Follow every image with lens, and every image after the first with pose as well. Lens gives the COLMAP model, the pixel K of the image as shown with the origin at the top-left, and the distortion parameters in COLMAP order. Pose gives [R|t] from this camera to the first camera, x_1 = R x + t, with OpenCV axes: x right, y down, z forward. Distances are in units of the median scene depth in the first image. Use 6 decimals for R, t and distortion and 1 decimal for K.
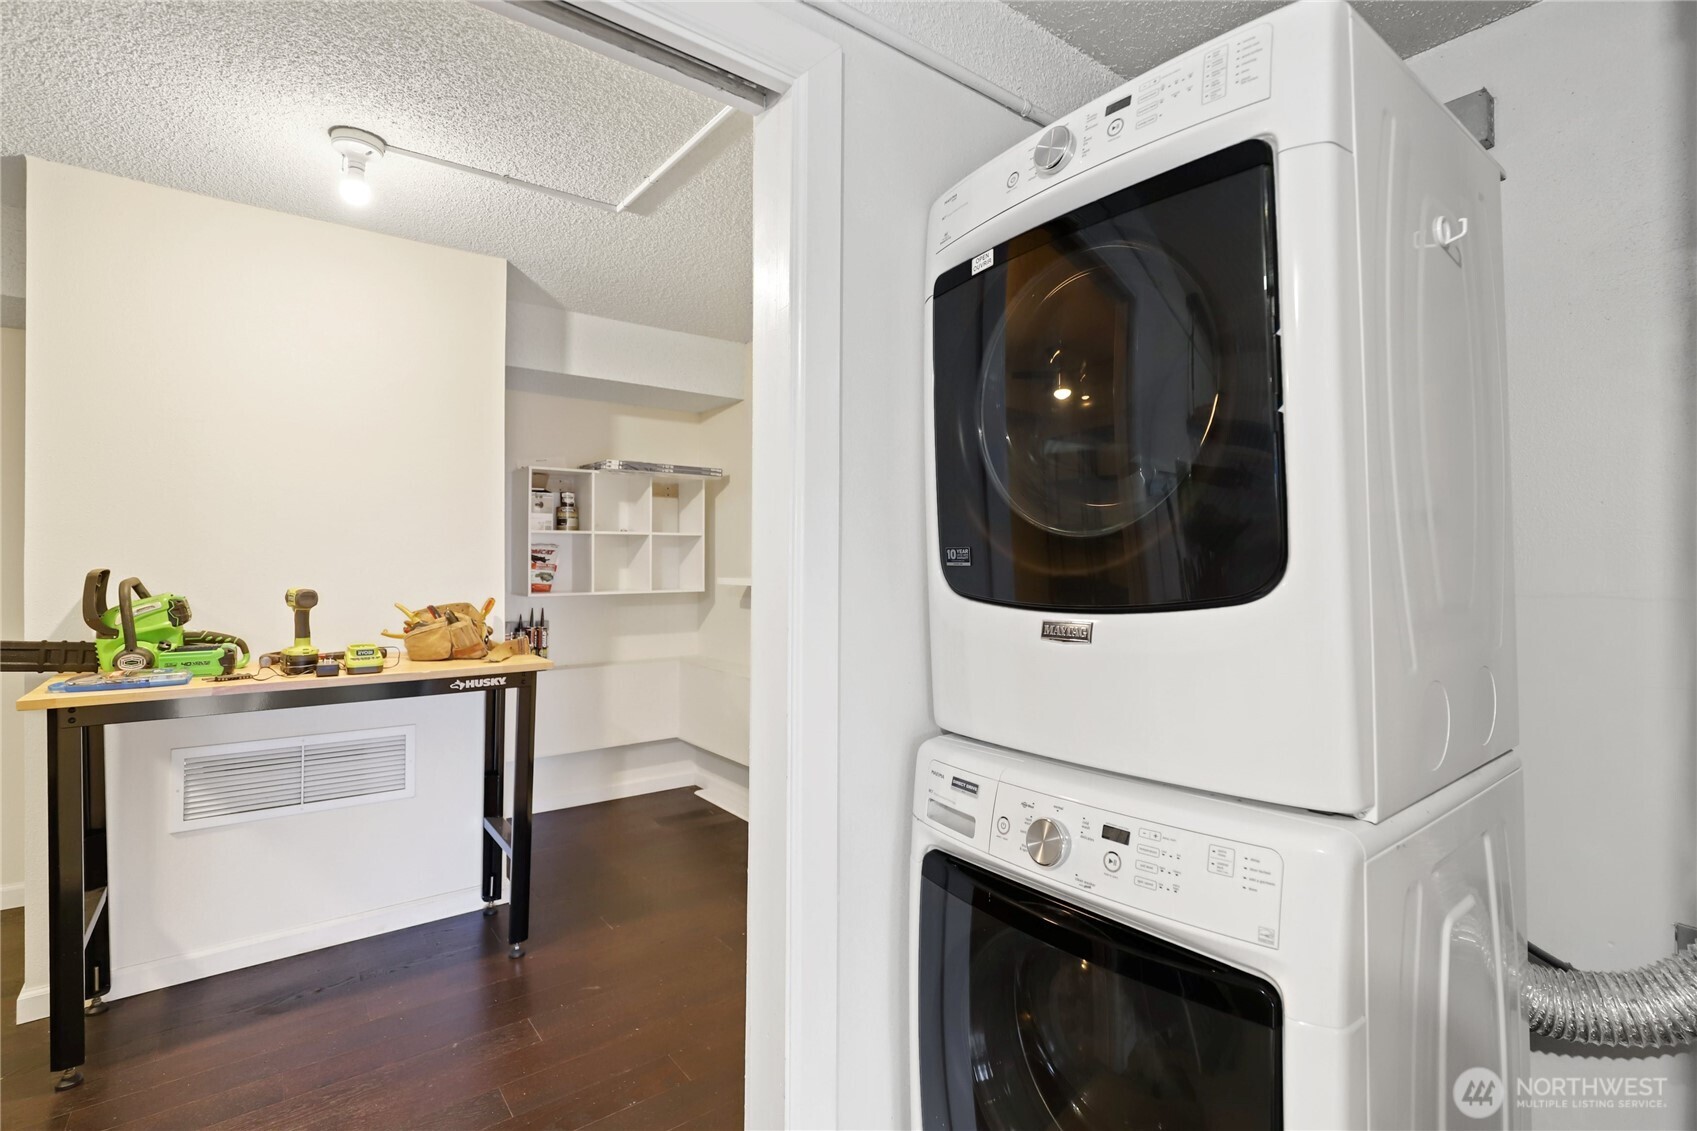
lens RADIAL K [[785.2, 0, 848.5], [0, 785.2, 563.2], [0, 0, 1]] dist [-0.027191, 0.010161]
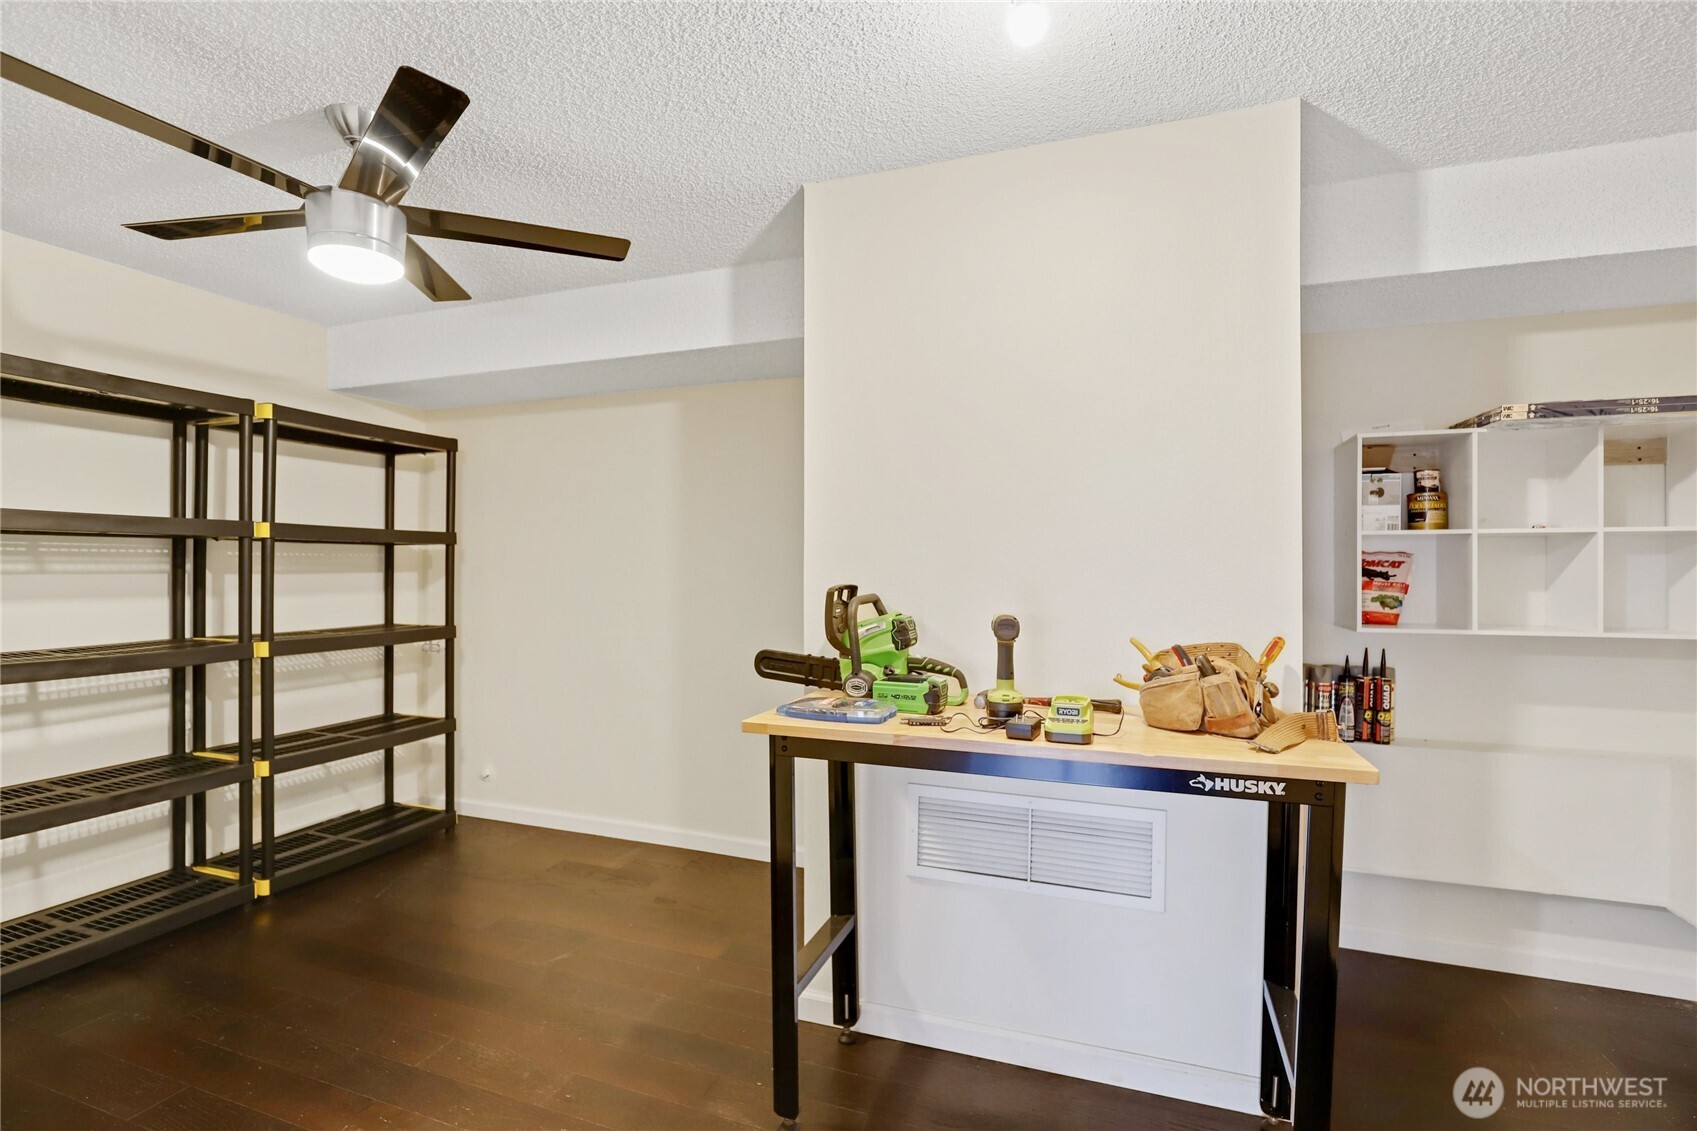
lens RADIAL K [[785.2, 0, 848.5], [0, 785.2, 563.2], [0, 0, 1]] dist [-0.027191, 0.010161]
pose [[0.539803, -0.007073, -0.841762, -0.110208], [-0.007166, 0.999890, -0.012997, -0.004359], [0.841761, 0.013048, 0.539693, 0.353515]]
